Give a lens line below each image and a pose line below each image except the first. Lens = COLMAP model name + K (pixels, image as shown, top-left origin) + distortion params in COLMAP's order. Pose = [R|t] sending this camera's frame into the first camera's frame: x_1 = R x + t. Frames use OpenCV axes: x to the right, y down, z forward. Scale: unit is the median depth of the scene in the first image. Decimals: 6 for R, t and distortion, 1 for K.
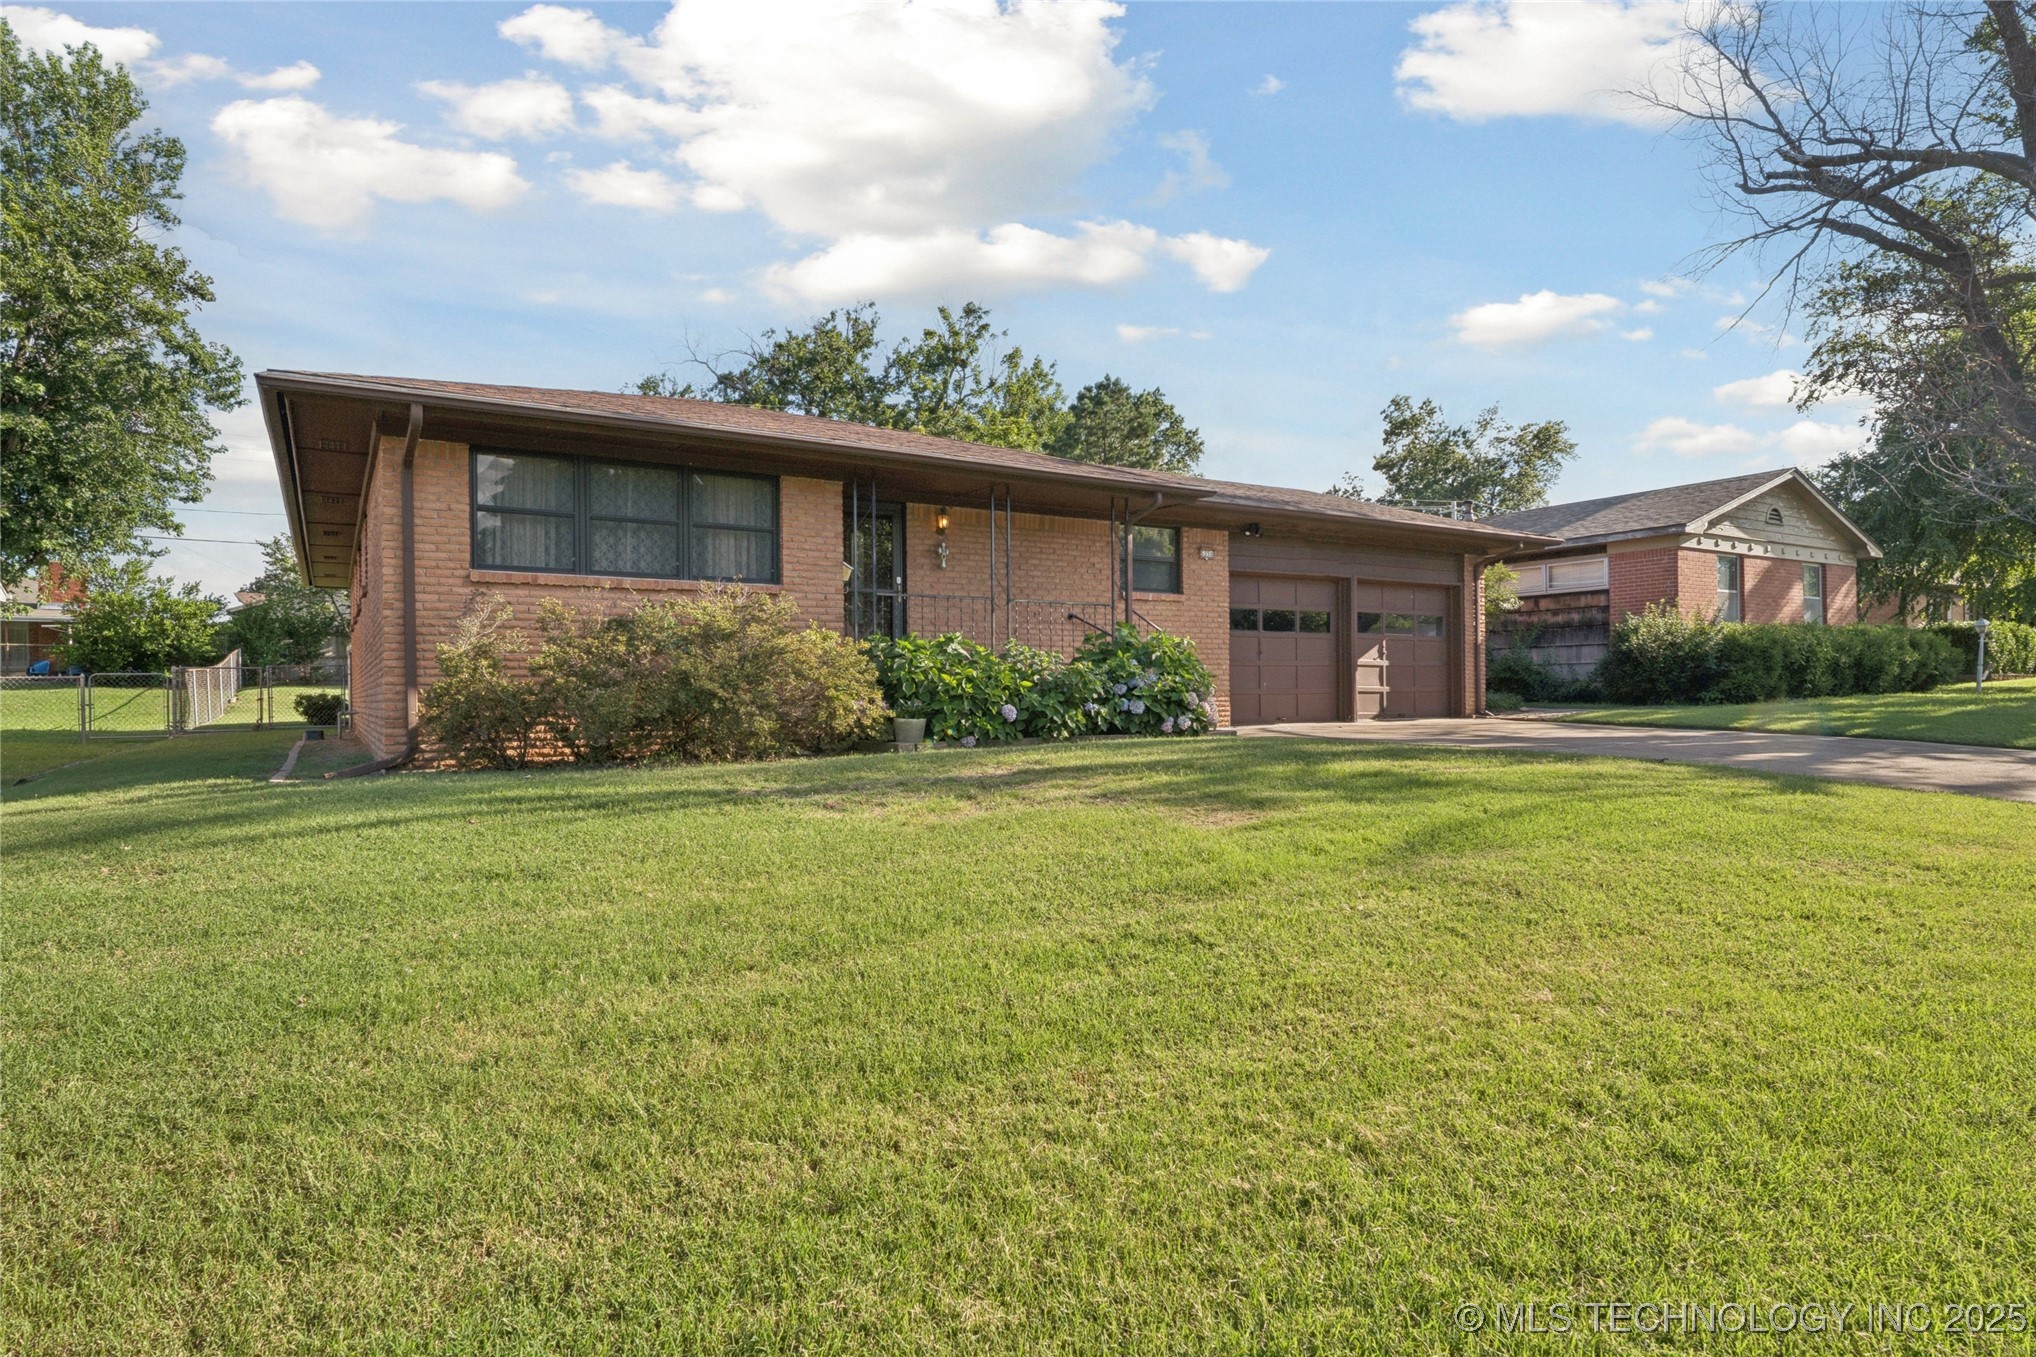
lens RADIAL K [[1114.2, 0, 1022.3], [0, 1114.2, 675.3], [0, 0, 1]] dist [0.001675, -0.000566]
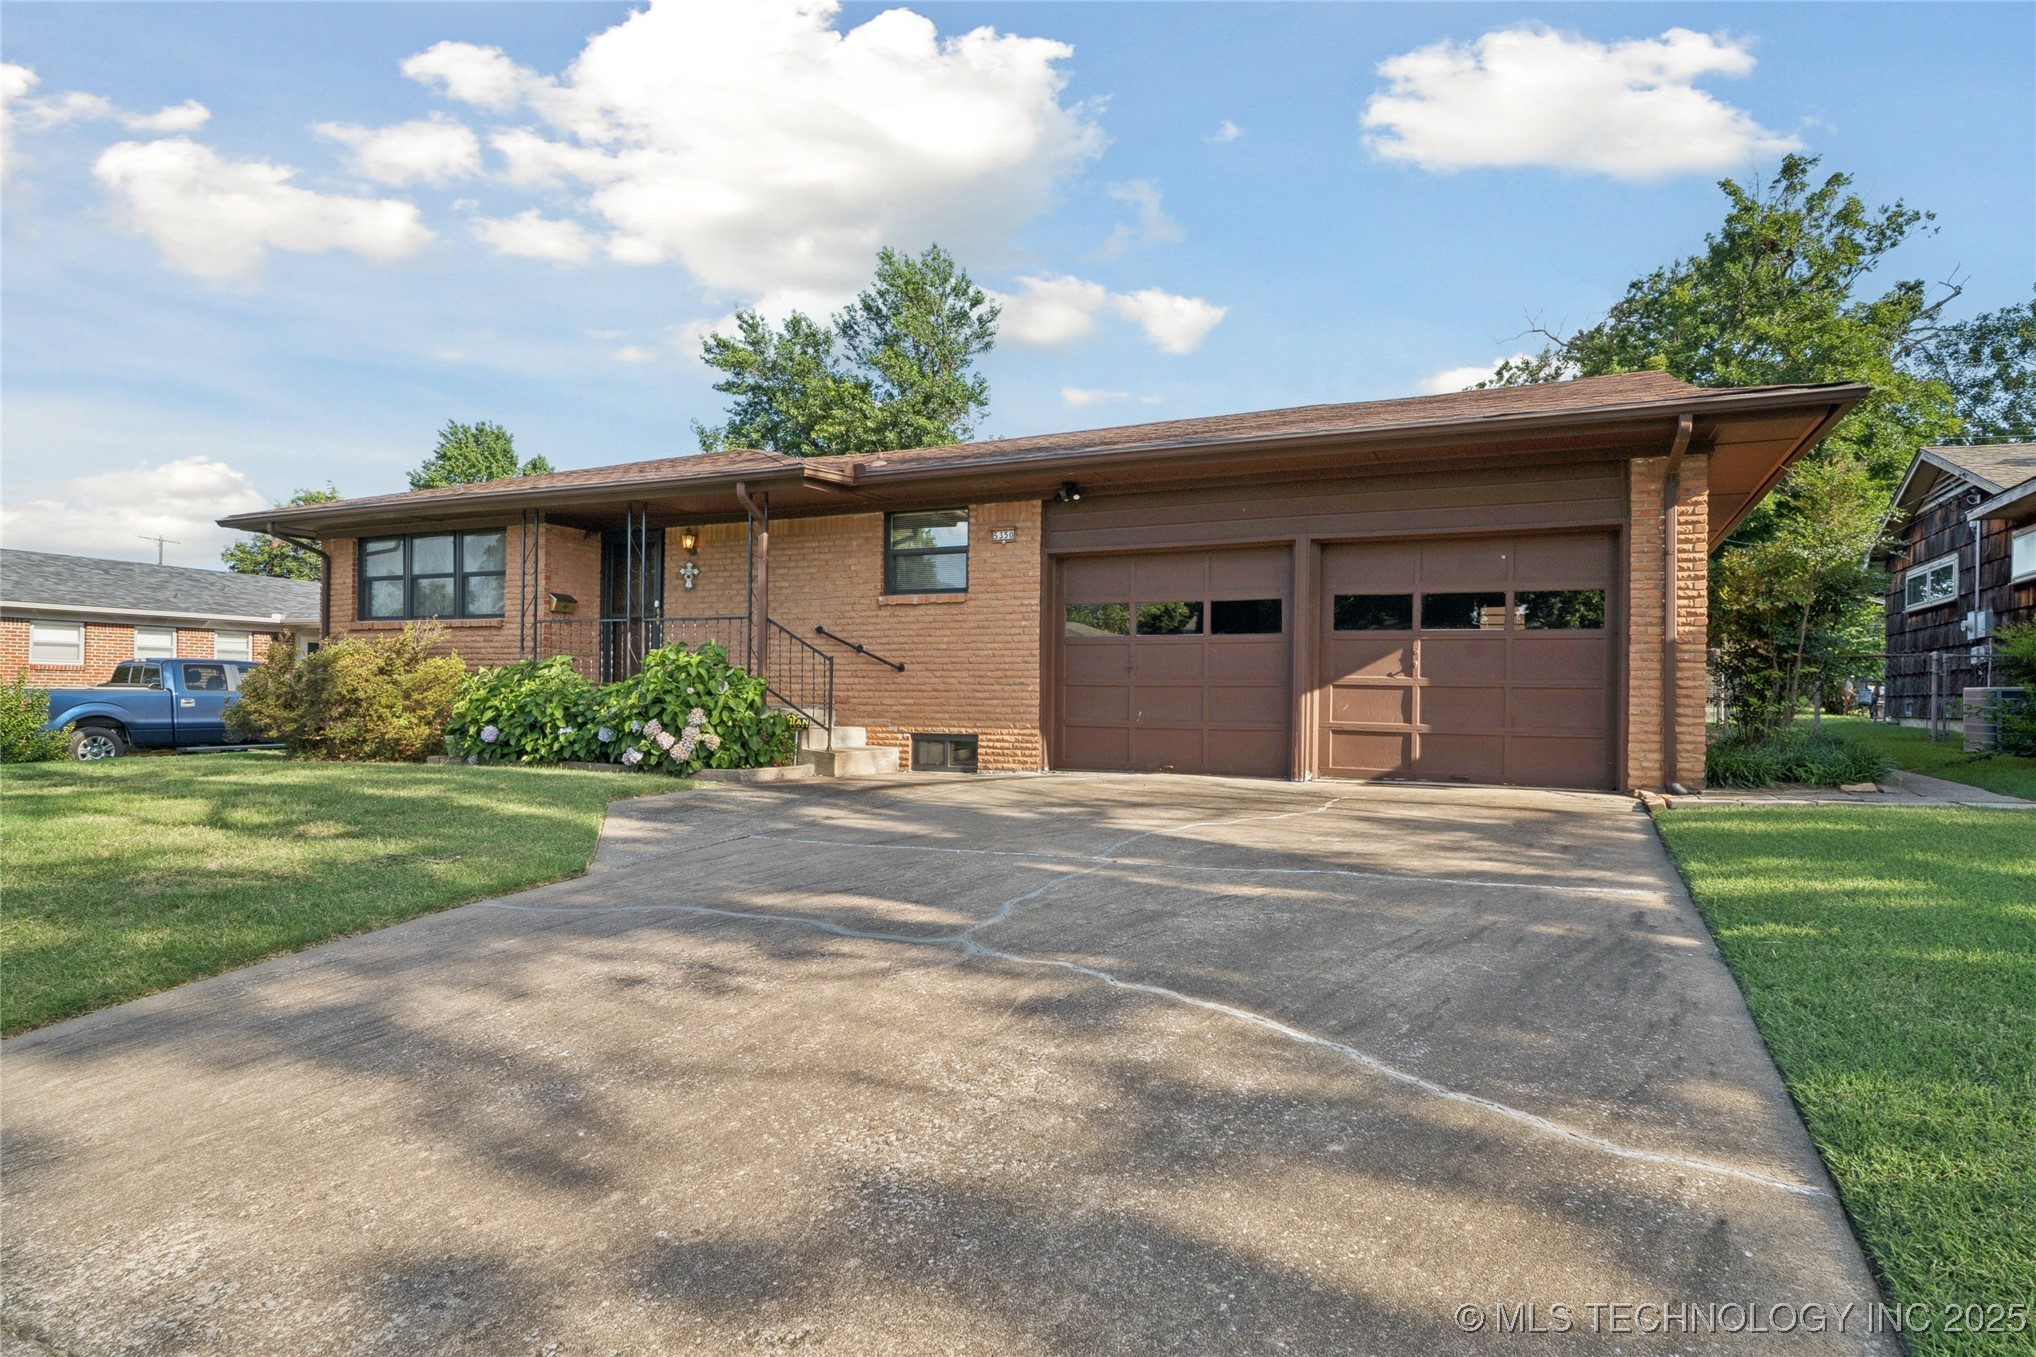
lens RADIAL K [[1114.2, 0, 1020.1], [0, 1114.2, 686.2], [0, 0, 1]] dist [0.001675, -0.000566]
pose [[0.535634, 0.006755, -0.844423, 0.662466], [-0.003733, 0.999977, 0.005631, -0.010782], [0.844442, 0.000136, 0.535647, 0.509421]]
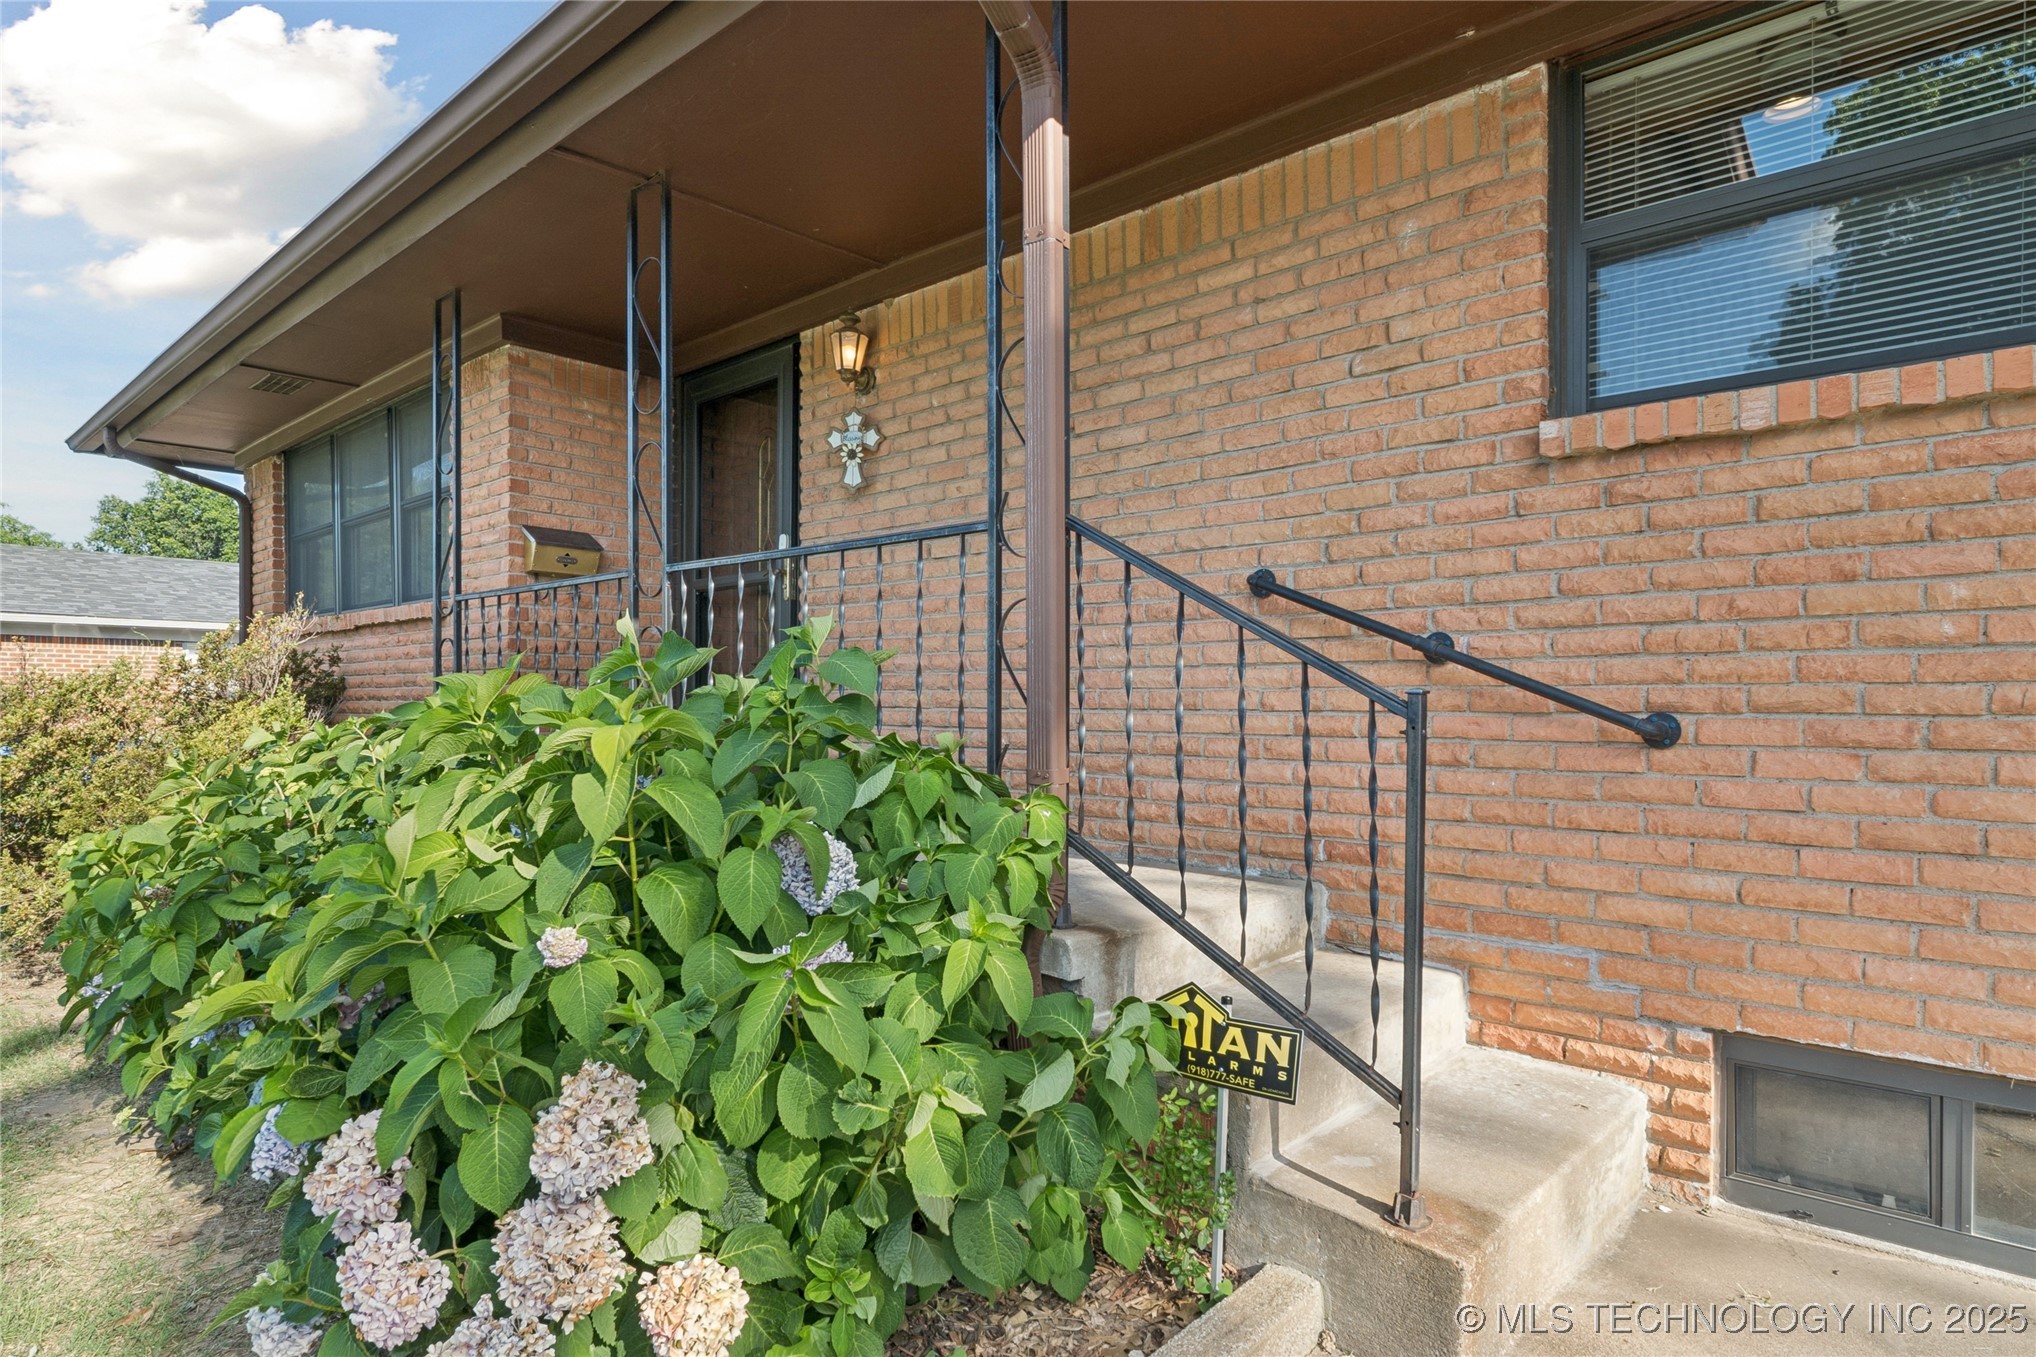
lens RADIAL K [[1133.3, 0, 1006.9], [0, 1133.3, 711.3], [0, 0, 1]] dist [0.000467, -0.000745]
pose [[0.269229, 0.013811, -0.962977, 0.199367], [0.009067, 0.999817, 0.016874, -0.023274], [0.963033, -0.013274, 0.269055, 0.676300]]
